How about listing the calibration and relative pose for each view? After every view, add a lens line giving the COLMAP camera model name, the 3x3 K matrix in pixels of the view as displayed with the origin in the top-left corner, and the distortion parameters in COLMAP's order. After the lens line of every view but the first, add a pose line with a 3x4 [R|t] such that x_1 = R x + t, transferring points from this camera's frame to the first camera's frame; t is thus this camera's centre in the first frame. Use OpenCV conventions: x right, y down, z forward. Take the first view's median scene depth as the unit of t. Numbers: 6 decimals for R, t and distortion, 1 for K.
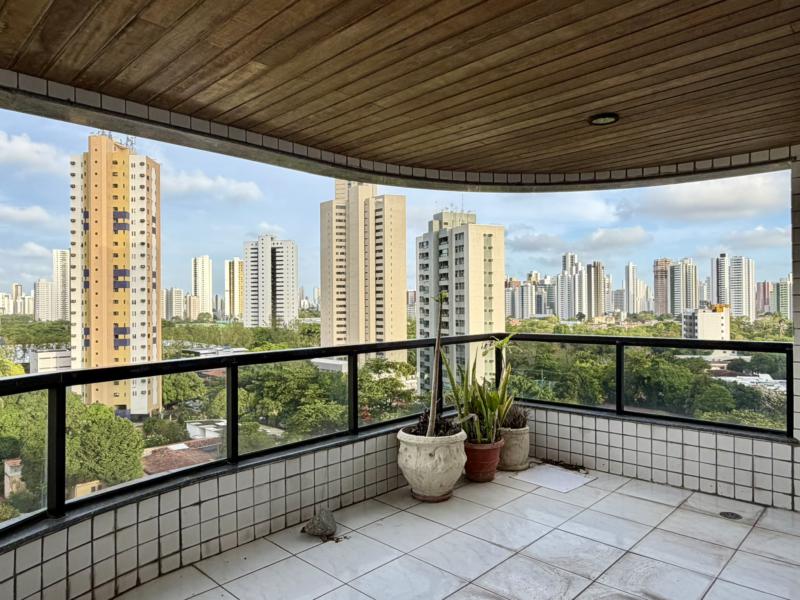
lens RADIAL K [[535.5, 0, 400.0], [0, 535.5, 300.0], [0, 0, 1]] dist [-0.002297, -0.000503]
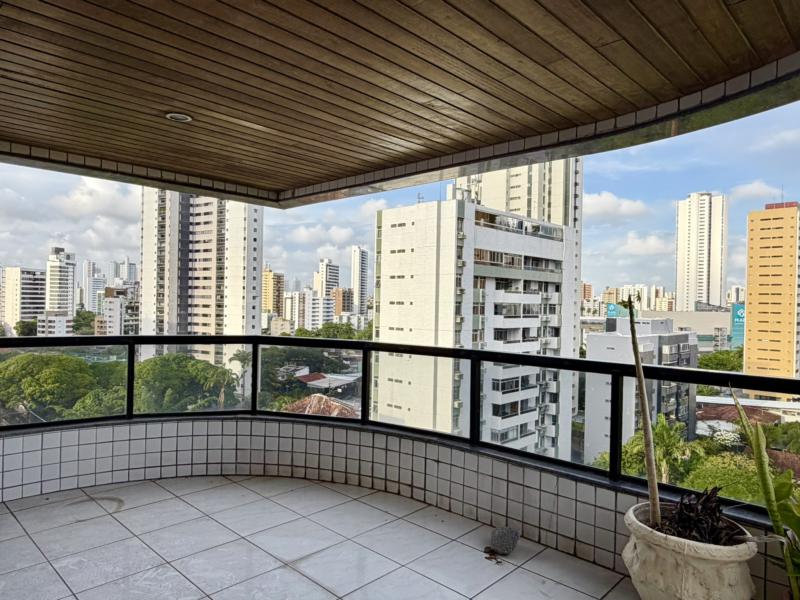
lens RADIAL K [[535.5, 0, 400.0], [0, 535.5, 300.0], [0, 0, 1]] dist [-0.002297, -0.000503]
pose [[0.002242, 0.007918, -0.999966, 0.597135], [-0.012348, 0.999893, 0.007890, -0.007449], [0.999921, 0.012330, 0.002340, 0.606743]]
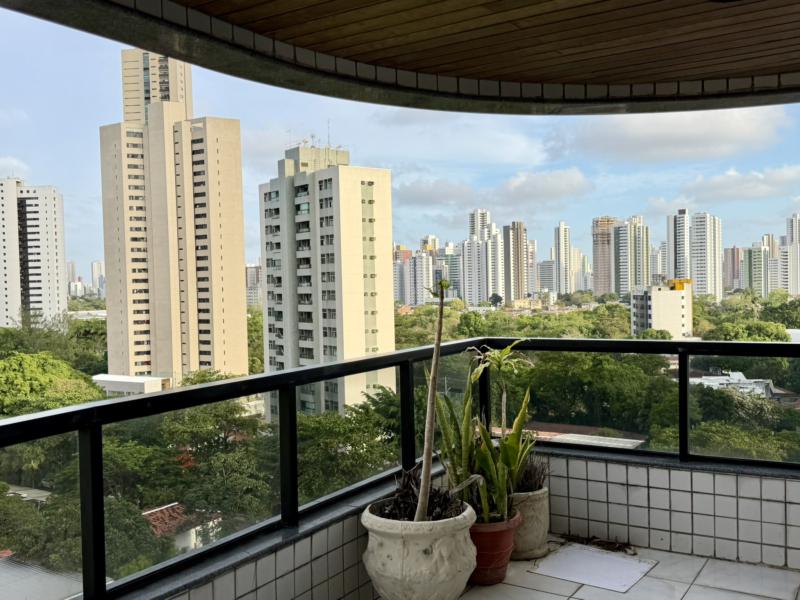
lens RADIAL K [[793.3, 0, 398.5], [0, 793.3, 305.3], [0, 0, 1]] dist [0.161134, -0.344538]
pose [[0.979665, -0.021743, 0.199458, -0.123986], [0.015190, 0.999295, 0.034328, -0.014283], [-0.200064, -0.030600, 0.979305, 0.116960]]
